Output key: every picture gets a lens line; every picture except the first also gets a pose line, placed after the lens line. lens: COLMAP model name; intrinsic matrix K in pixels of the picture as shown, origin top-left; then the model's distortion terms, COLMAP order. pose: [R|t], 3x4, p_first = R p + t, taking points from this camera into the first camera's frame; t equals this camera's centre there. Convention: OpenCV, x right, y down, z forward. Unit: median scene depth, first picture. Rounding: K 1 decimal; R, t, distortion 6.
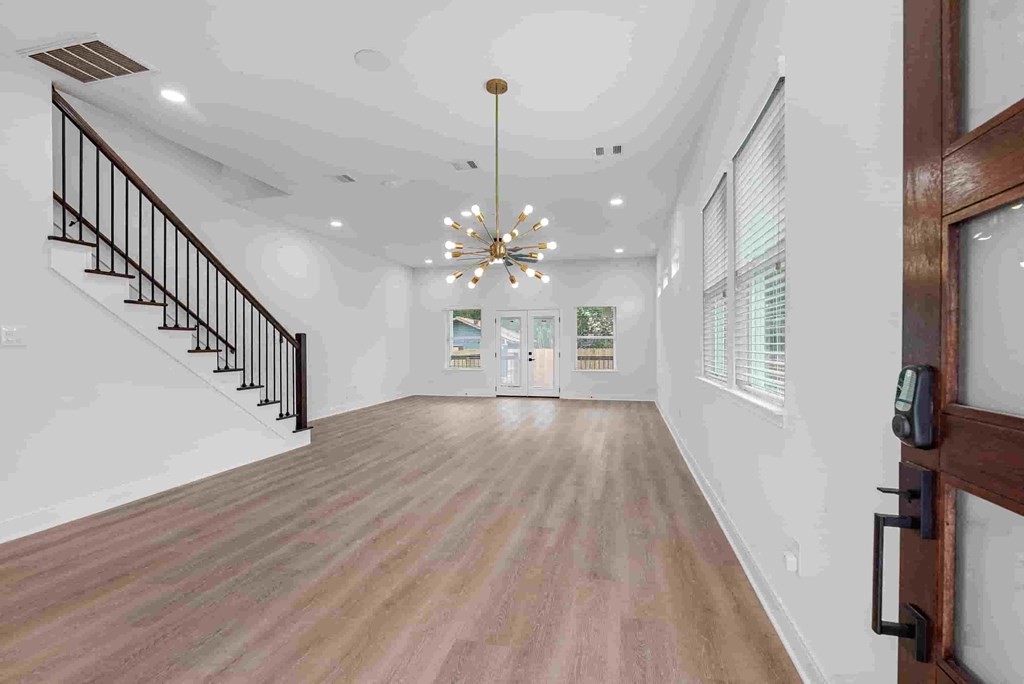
lens RADIAL K [[456.9, 0, 511.8], [0, 456.9, 344.1], [0, 0, 1]] dist [0.001231, -0.000440]
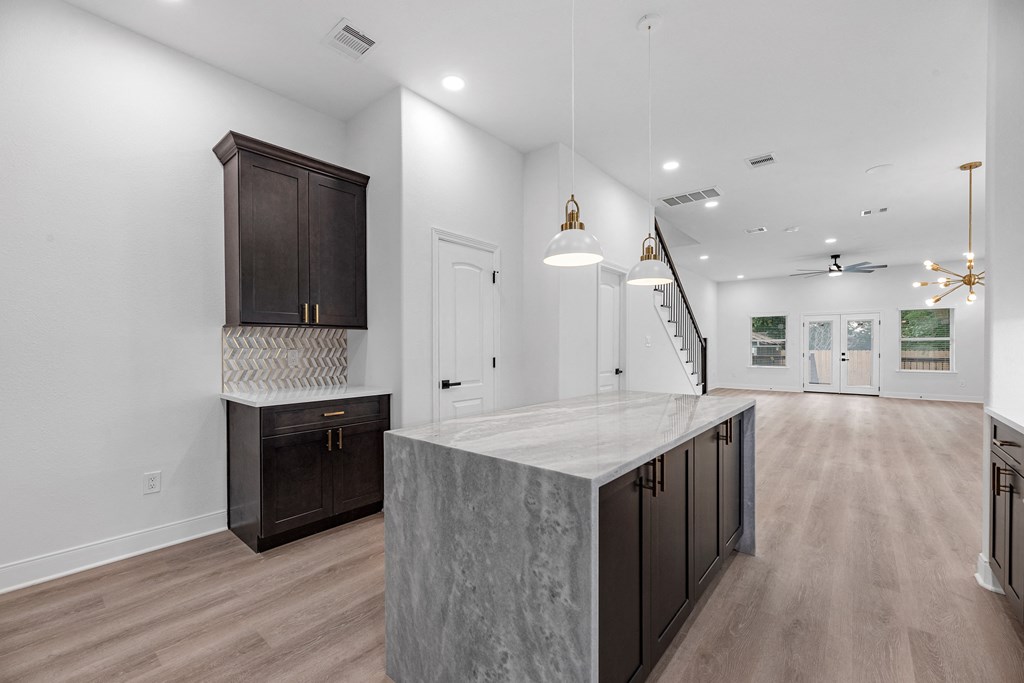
lens RADIAL K [[418.8, 0, 513.0], [0, 418.8, 345.2], [0, 0, 1]] dist [-0.000693, -0.000618]
pose [[0.898639, 0.001051, -0.438688, -0.614306], [-0.001709, 0.999998, -0.001106, 0.003111], [0.438686, 0.001744, 0.898639, -0.669180]]
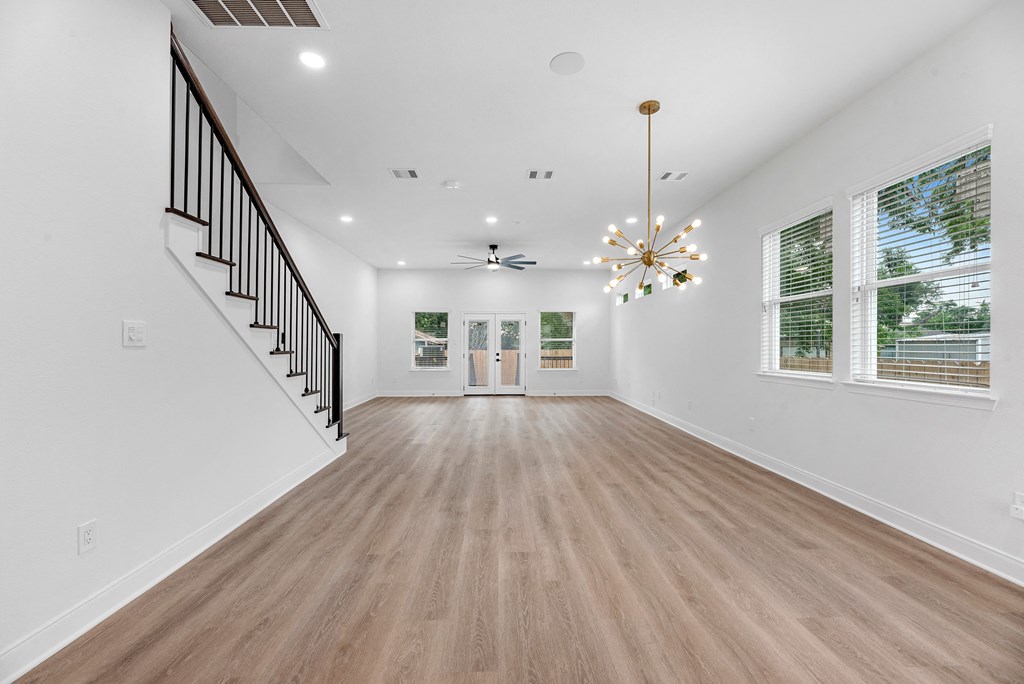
lens RADIAL K [[418.8, 0, 515.3], [0, 418.8, 341.5], [0, 0, 1]] dist [-0.000693, -0.000618]
pose [[0.962031, 0.003663, 0.272915, -0.499257], [-0.000813, 0.999944, -0.010554, 0.001826], [-0.272939, 0.009931, 0.961980, 0.111751]]
